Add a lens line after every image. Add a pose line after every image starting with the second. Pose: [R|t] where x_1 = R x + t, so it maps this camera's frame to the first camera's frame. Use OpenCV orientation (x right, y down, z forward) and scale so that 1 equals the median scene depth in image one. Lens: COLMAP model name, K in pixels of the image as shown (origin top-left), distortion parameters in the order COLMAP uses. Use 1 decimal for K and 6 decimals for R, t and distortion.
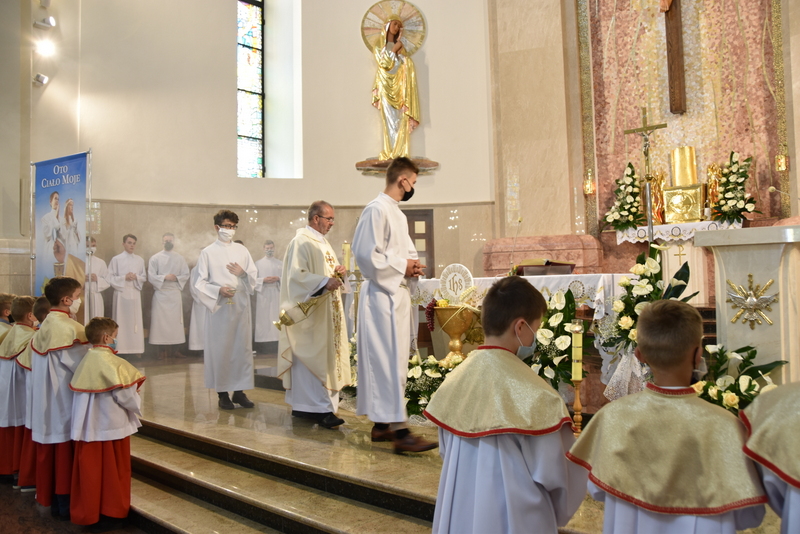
lens RADIAL K [[659.9, 0, 400.0], [0, 659.9, 267.0], [0, 0, 1]] dist [-0.147304, 0.146417]
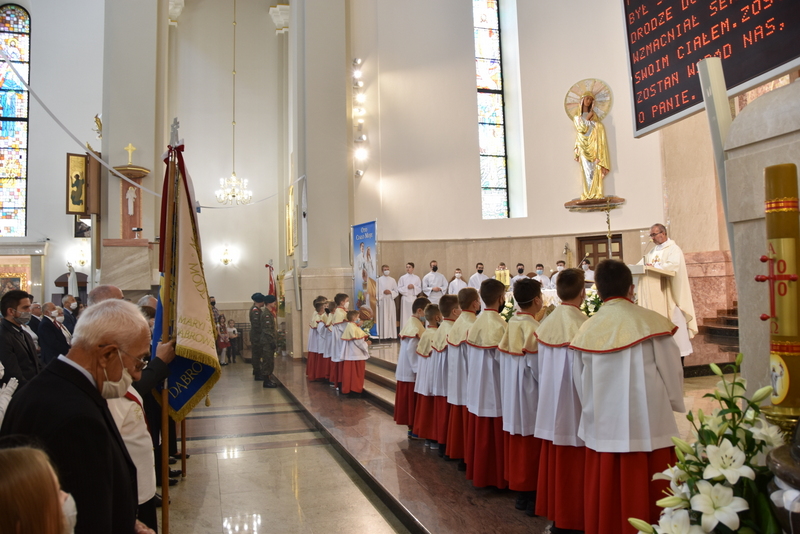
lens RADIAL K [[637.5, 0, 400.0], [0, 637.5, 267.0], [0, 0, 1]] dist [-0.120754, 0.004823]
pose [[0.861400, -0.026080, -0.507257, 0.340407], [0.024063, 0.999655, -0.010532, -0.020089], [0.507357, -0.003134, 0.861731, -0.361966]]
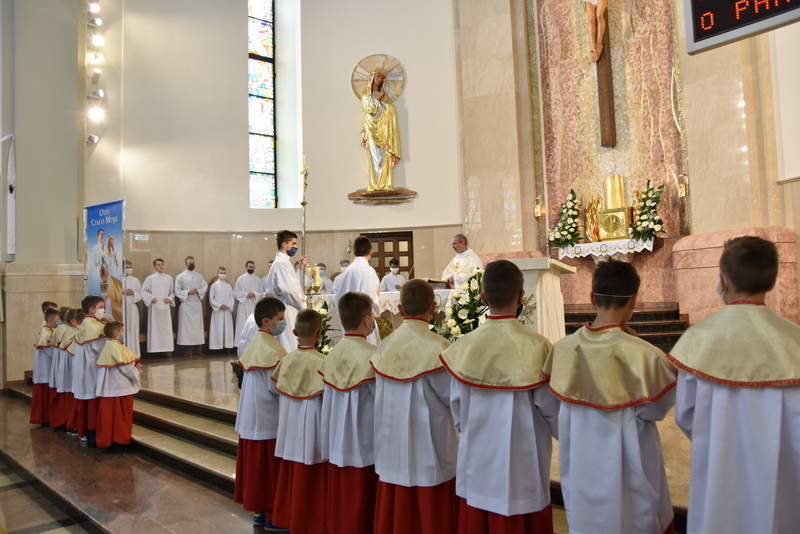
lens RADIAL K [[659.9, 0, 400.0], [0, 659.9, 267.0], [0, 0, 1]] dist [-0.147304, 0.146417]
pose [[0.995640, -0.014649, -0.092119, 0.150603], [0.013589, 0.999834, -0.012122, -0.010270], [0.092282, 0.010818, 0.995674, -0.203706]]
